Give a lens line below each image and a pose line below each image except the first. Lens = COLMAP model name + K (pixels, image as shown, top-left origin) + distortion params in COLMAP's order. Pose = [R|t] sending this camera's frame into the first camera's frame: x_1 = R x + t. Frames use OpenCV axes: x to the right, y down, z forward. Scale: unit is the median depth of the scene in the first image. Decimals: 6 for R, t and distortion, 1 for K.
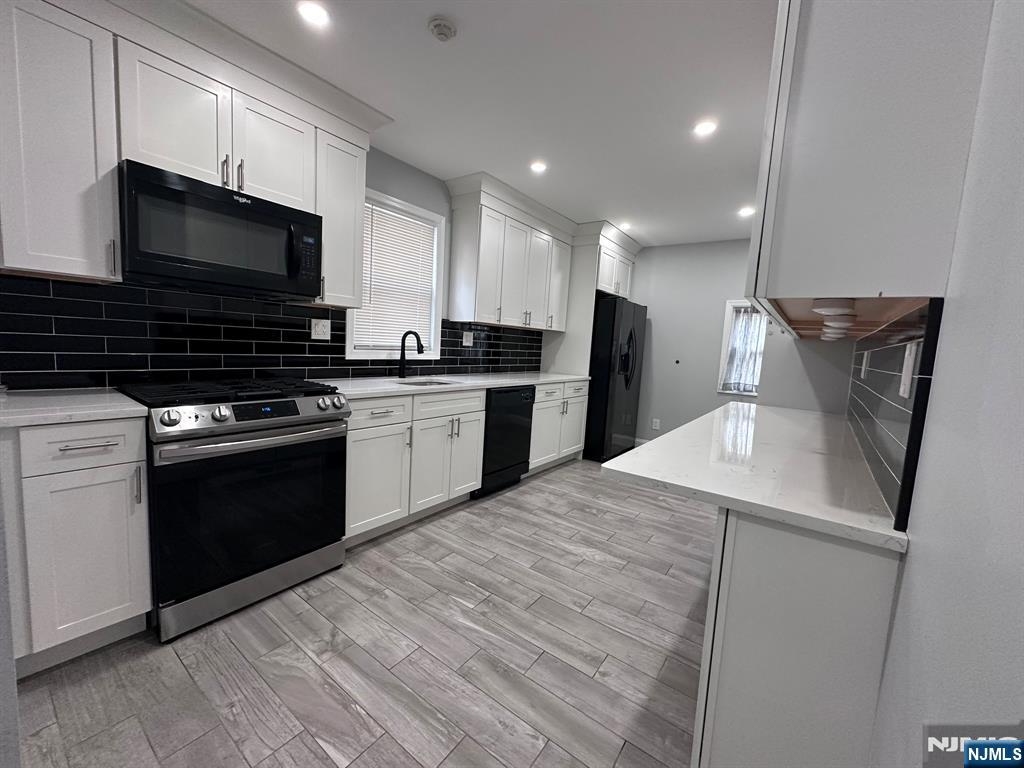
lens RADIAL K [[409.0, 0, 512.0], [0, 409.0, 384.0], [0, 0, 1]] dist [-0.001599, 0.000365]
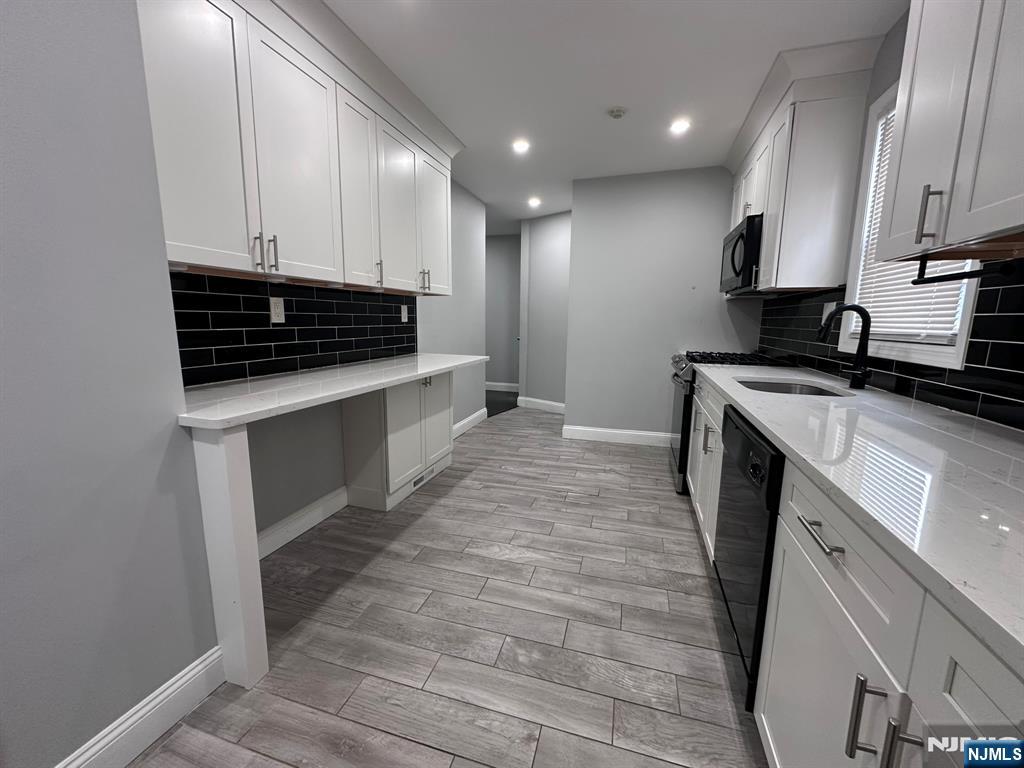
lens RADIAL K [[409.0, 0, 512.0], [0, 409.0, 384.0], [0, 0, 1]] dist [-0.001599, 0.000365]
pose [[-0.939877, -0.015957, -0.341139, 0.445804], [-0.100915, 0.967278, 0.232787, -0.122823], [0.326261, 0.253217, -0.910733, 1.586766]]
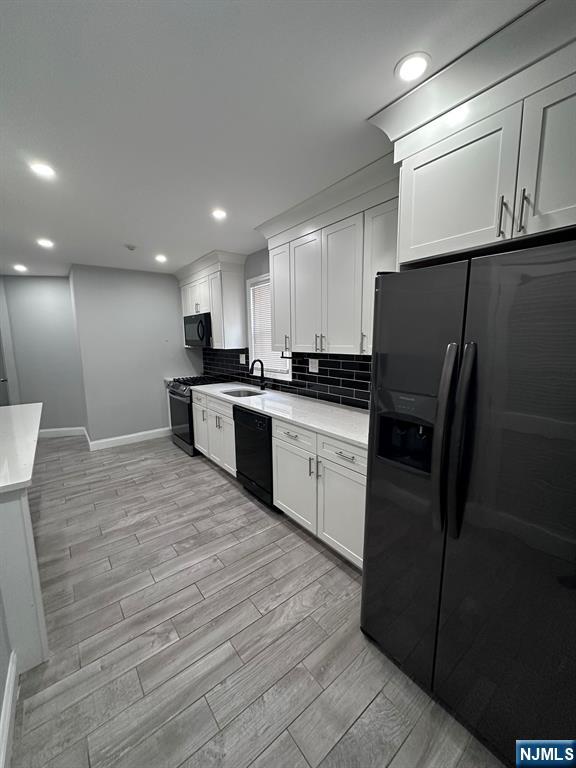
lens RADIAL K [[306.8, 0, 288.0], [0, 306.8, 384.0], [0, 0, 1]] dist [-0.001599, 0.000365]
pose [[-0.267947, 0.085414, -0.959640, 0.944767], [-0.100965, 0.988088, 0.116137, -0.208839], [0.958129, 0.128008, -0.256131, 1.610858]]
